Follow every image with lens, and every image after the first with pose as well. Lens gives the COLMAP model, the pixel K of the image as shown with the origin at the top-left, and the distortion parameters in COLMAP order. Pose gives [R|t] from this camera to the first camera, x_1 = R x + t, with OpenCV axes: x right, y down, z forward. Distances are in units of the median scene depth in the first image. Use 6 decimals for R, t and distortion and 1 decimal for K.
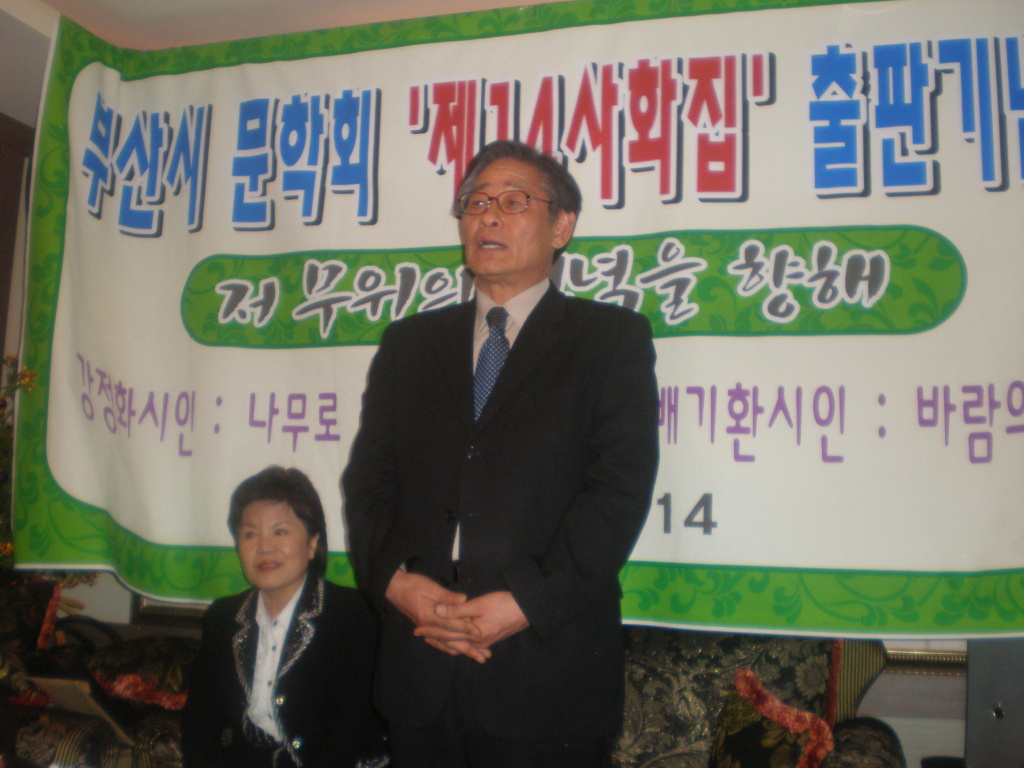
lens RADIAL K [[1086.8, 0, 543.9], [0, 1086.8, 385.9], [0, 0, 1]] dist [-0.072566, -0.152468]
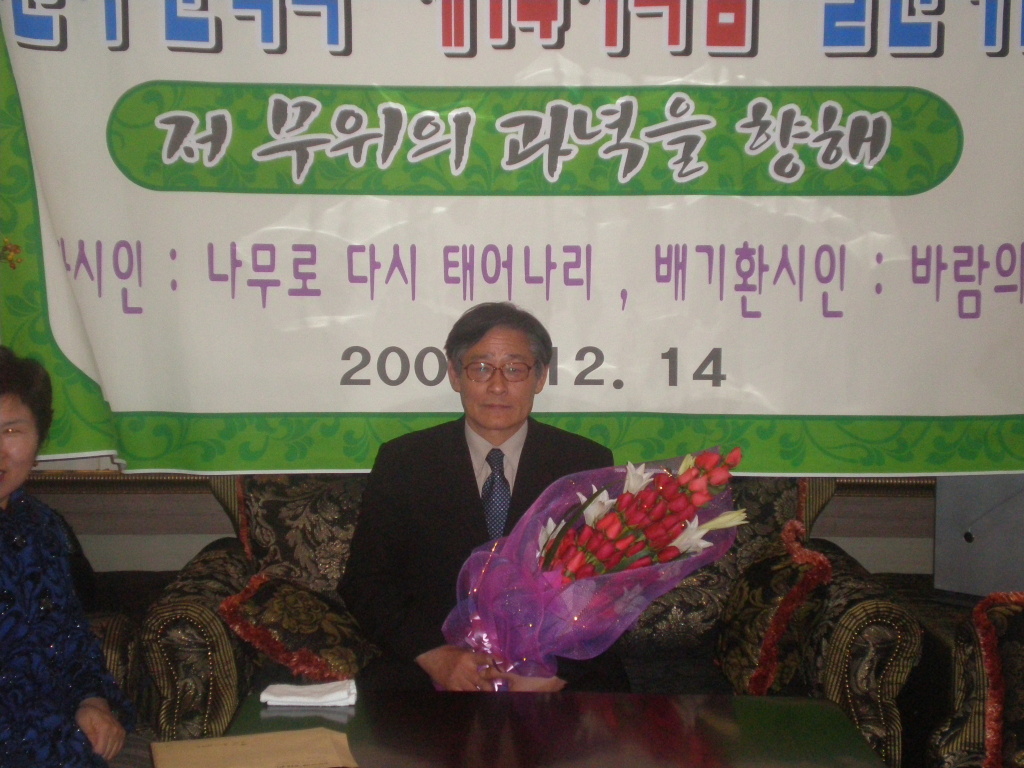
lens RADIAL K [[1654.2, 0, 510.7], [0, 1654.2, 383.9], [0, 0, 1]] dist [0.340904, -1.078765]
pose [[0.954517, -0.040567, 0.295382, -0.517978], [-0.016734, 0.981850, 0.188920, -0.168650], [-0.297685, -0.185270, 0.936514, -0.462522]]
